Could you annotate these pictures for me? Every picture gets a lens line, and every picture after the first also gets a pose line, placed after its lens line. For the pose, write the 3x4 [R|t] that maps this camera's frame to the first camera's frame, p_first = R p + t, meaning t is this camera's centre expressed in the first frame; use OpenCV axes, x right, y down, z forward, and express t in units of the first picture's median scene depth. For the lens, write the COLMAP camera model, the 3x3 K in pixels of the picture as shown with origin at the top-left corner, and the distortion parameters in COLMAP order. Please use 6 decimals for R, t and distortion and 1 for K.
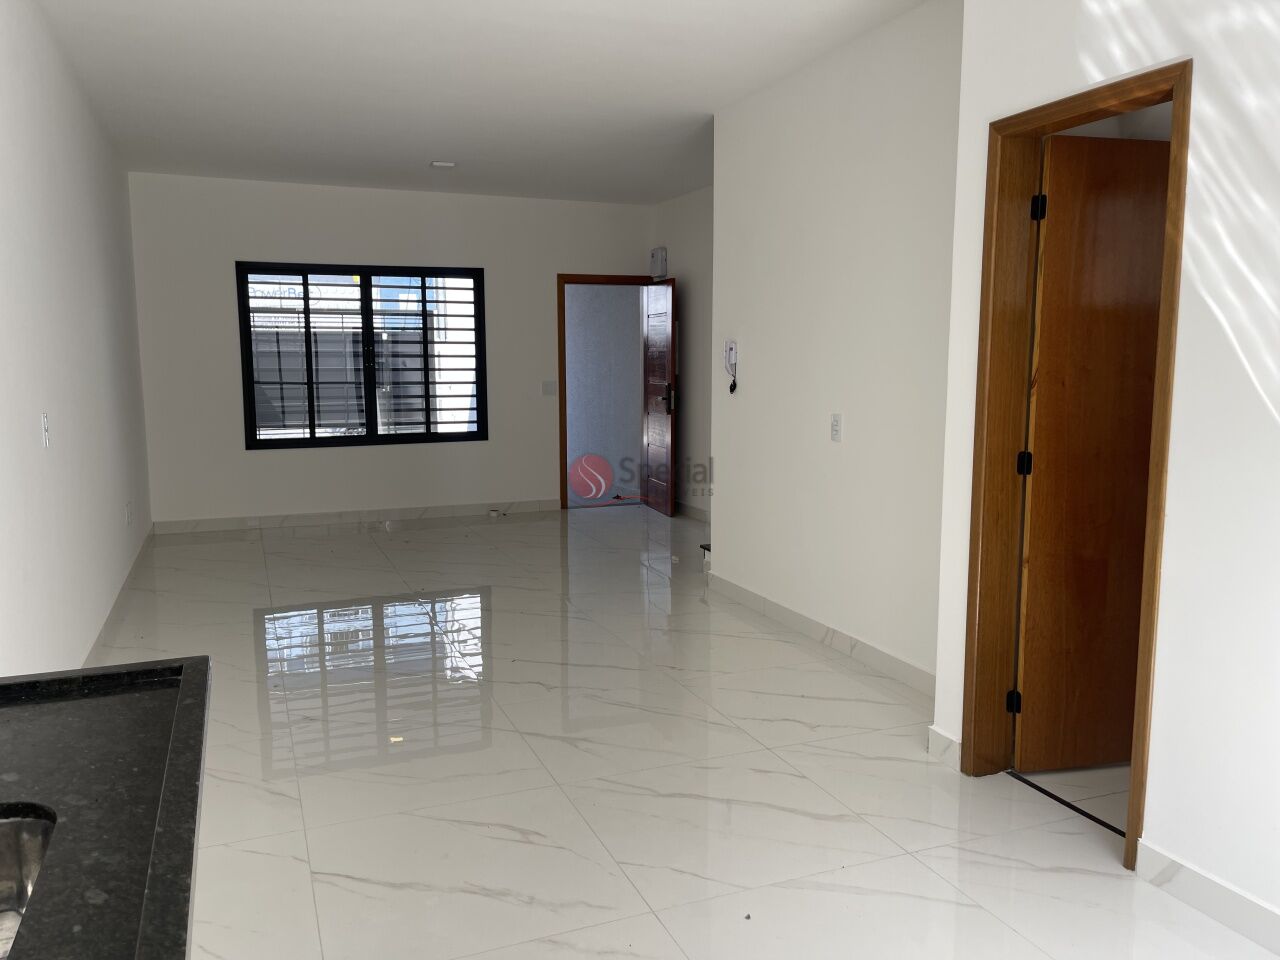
lens RADIAL K [[962.6, 0, 640.0], [0, 962.6, 480.0], [0, 0, 1]] dist [0.044367, -0.096598]
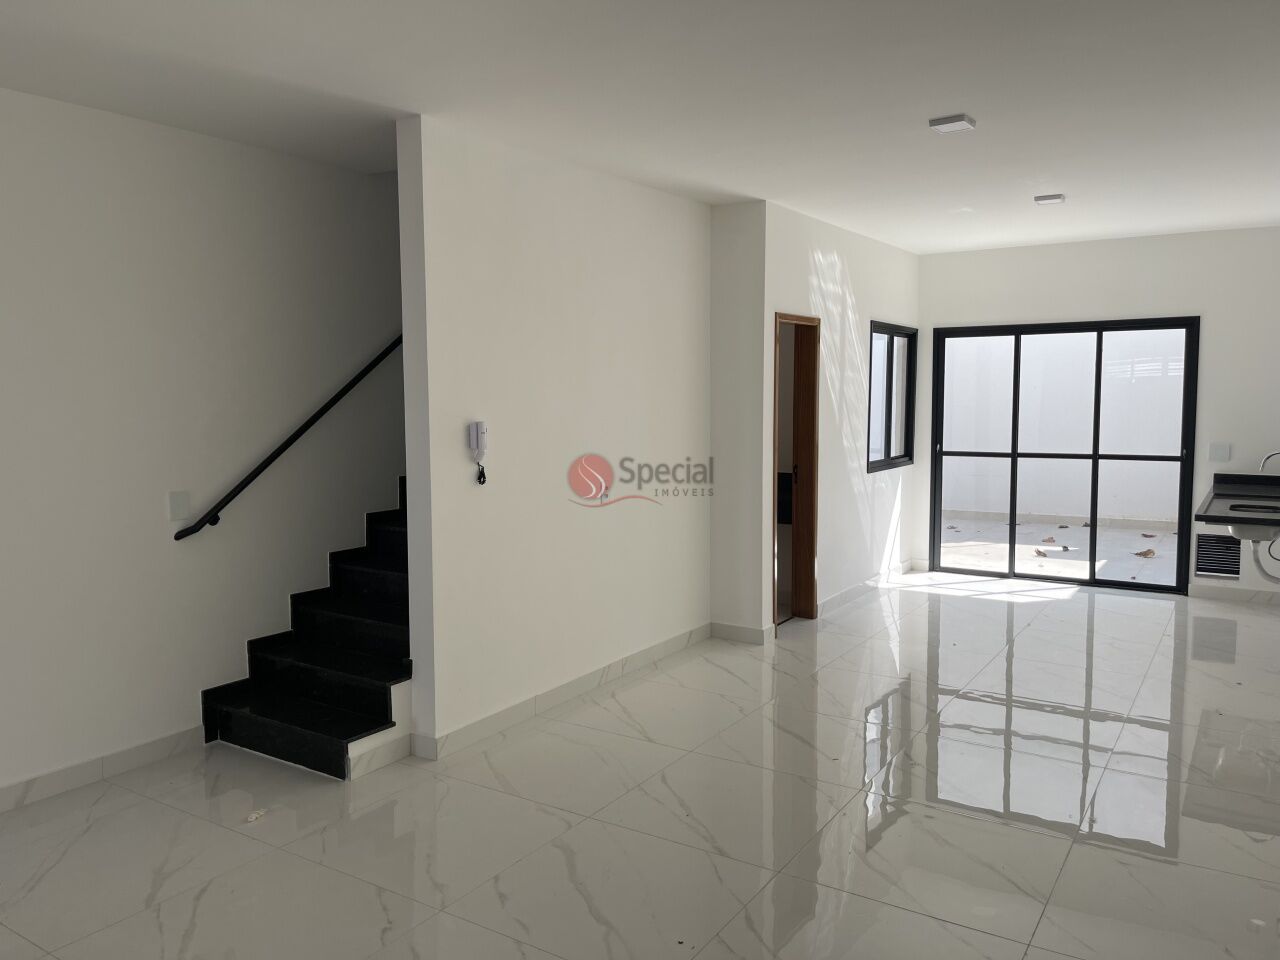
lens RADIAL K [[962.6, 0, 640.0], [0, 962.6, 480.0], [0, 0, 1]] dist [0.044367, -0.096598]
pose [[-0.561115, -0.075232, 0.824312, -0.783934], [0.104087, 0.981543, 0.160435, -0.253709], [-0.821167, 0.175823, -0.542928, 1.606110]]
